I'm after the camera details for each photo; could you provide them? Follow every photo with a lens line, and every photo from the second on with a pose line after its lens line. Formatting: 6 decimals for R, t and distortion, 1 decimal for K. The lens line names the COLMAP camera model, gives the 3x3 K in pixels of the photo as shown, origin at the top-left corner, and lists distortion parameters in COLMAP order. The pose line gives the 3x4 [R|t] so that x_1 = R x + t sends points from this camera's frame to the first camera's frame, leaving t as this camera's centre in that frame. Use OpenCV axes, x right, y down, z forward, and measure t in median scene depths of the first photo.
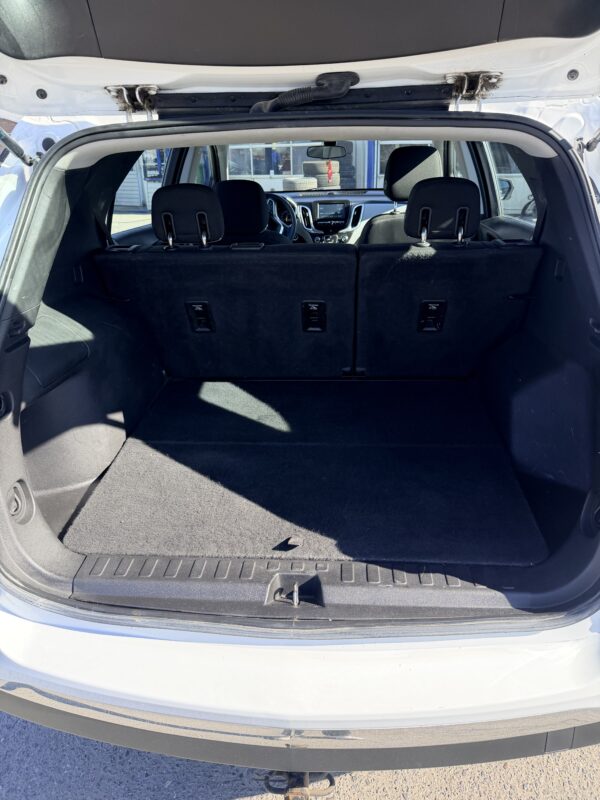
lens RADIAL K [[552.9, 0, 301.2], [0, 552.9, 400.3], [0, 0, 1]] dist [0.074068, -0.125971]
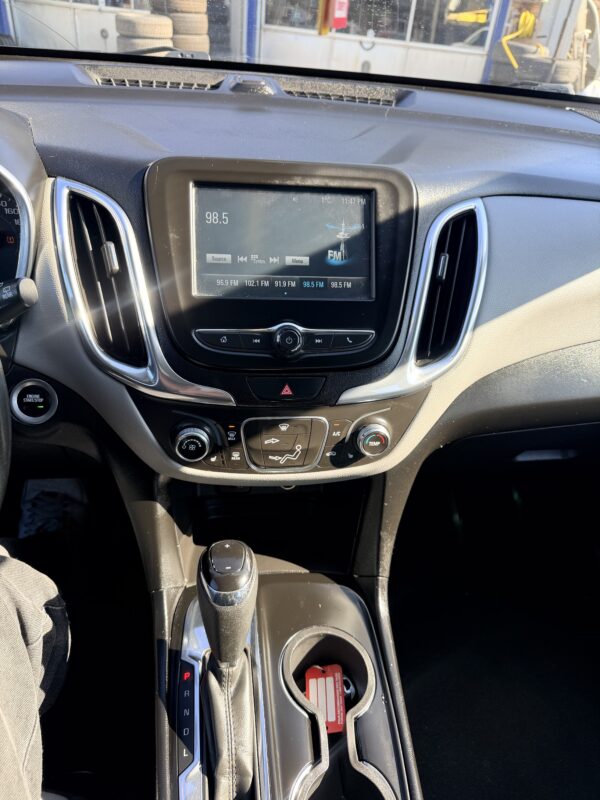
lens RADIAL K [[552.9, 0, 301.2], [0, 552.9, 400.3], [0, 0, 1]] dist [0.074068, -0.125971]
pose [[0.970800, -0.033776, 0.237500, 0.022117], [-0.016818, 0.978019, 0.207835, -0.330210], [-0.239300, -0.205761, 0.948893, 0.853104]]
